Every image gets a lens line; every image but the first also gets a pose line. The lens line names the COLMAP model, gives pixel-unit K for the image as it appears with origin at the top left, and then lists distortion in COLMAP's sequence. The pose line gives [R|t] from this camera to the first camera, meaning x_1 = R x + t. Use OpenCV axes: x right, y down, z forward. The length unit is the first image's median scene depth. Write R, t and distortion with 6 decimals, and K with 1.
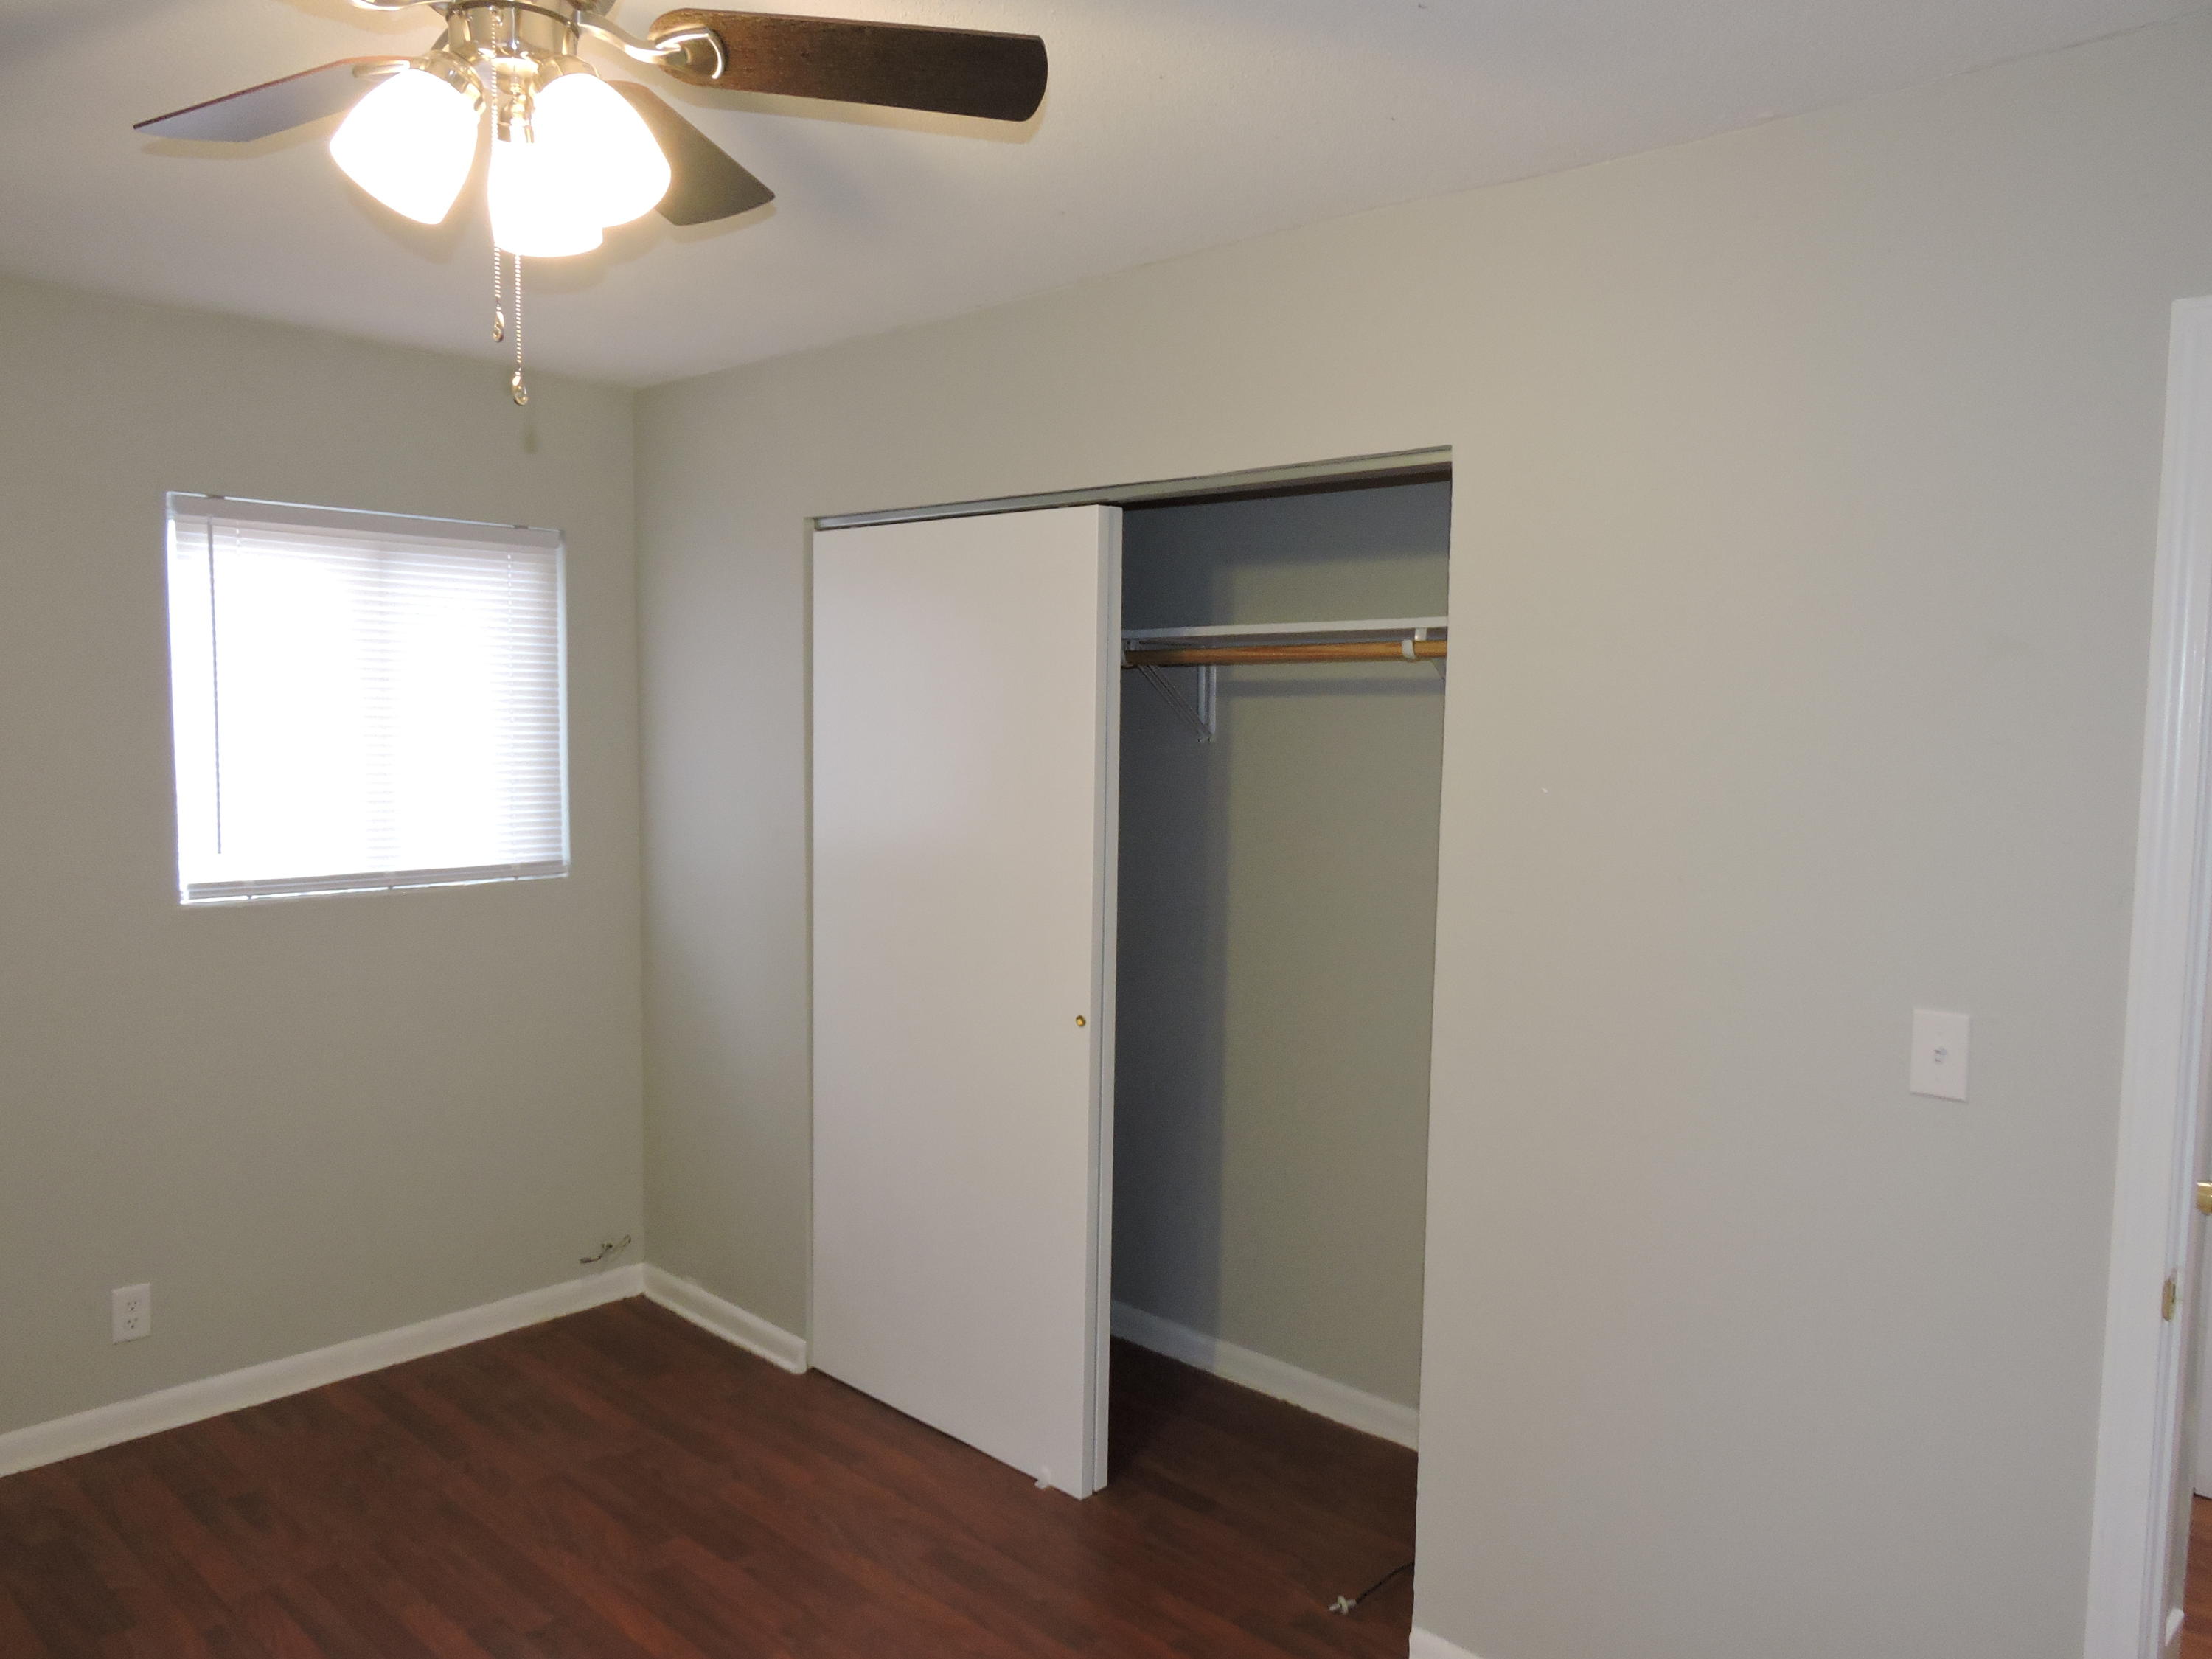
lens RADIAL K [[1563.3, 0, 1106.0], [0, 1563.3, 829.5], [0, 0, 1]] dist [-0.017723, -0.008601]
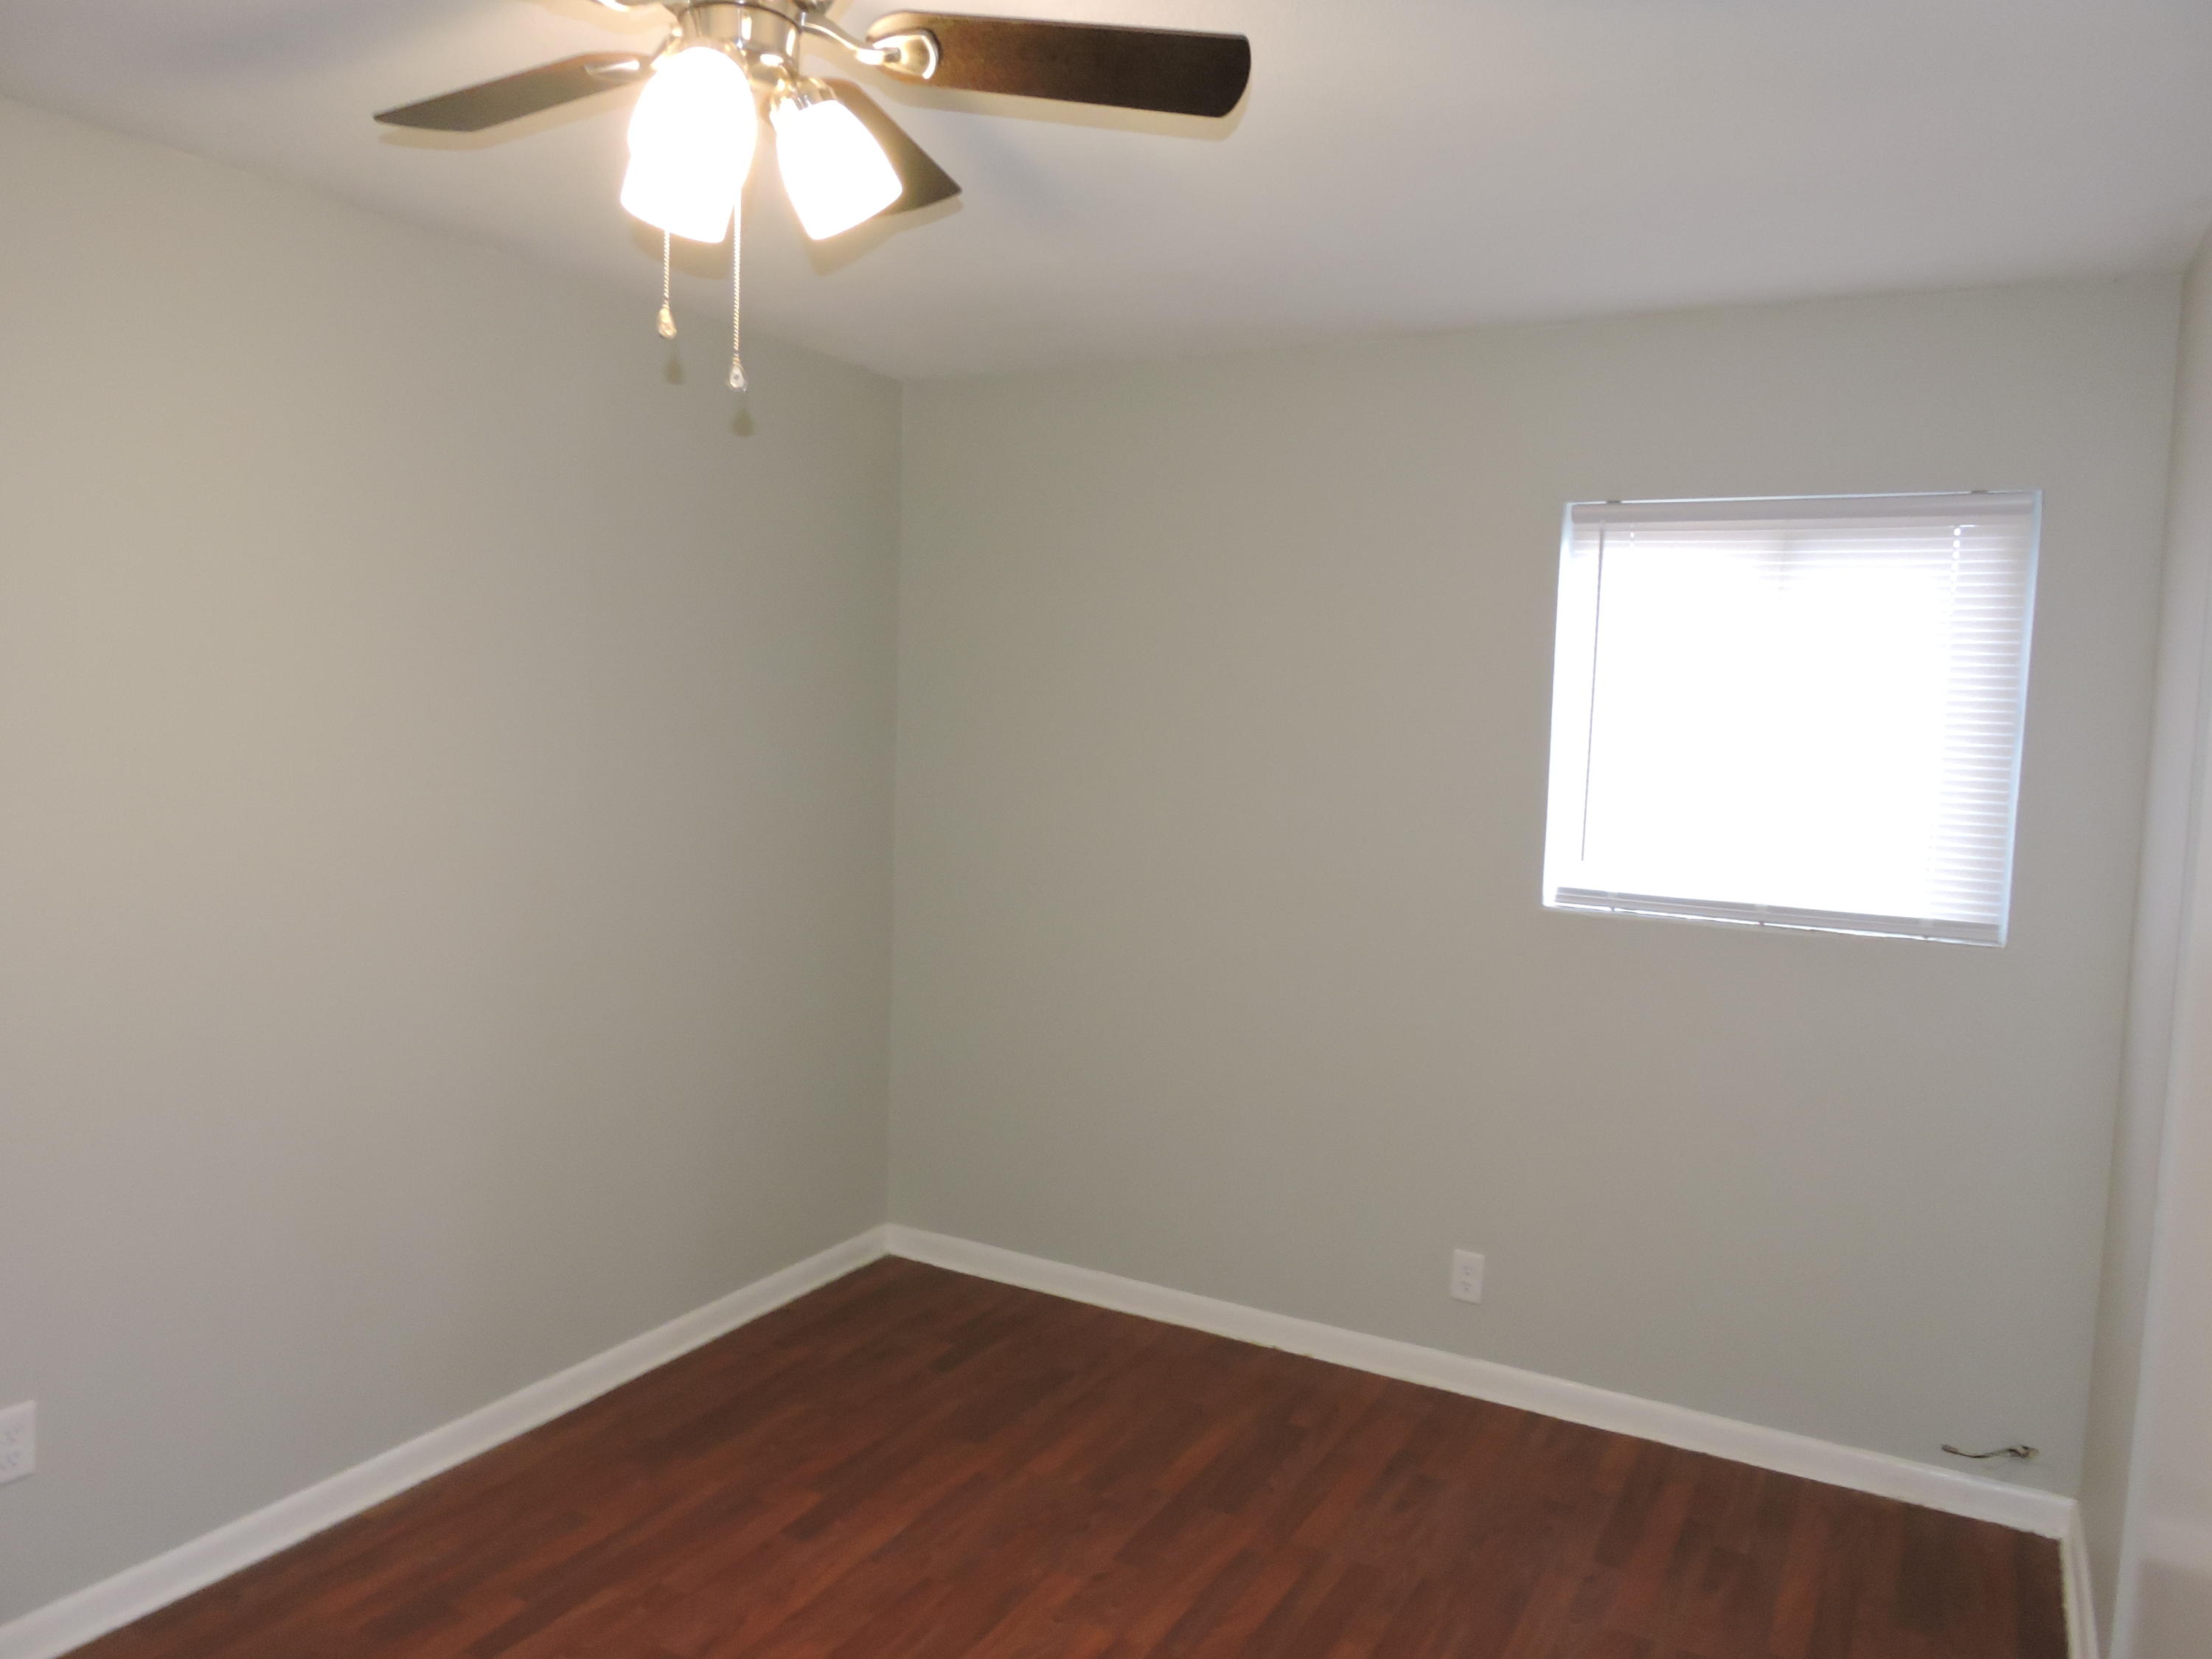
lens RADIAL K [[1563.3, 0, 1106.0], [0, 1563.3, 829.5], [0, 0, 1]] dist [-0.017723, -0.008601]
pose [[0.236973, 0.077291, -0.968437, 0.323392], [-0.099853, 0.993489, 0.054857, -0.028680], [0.966371, 0.083702, 0.243148, 0.456356]]
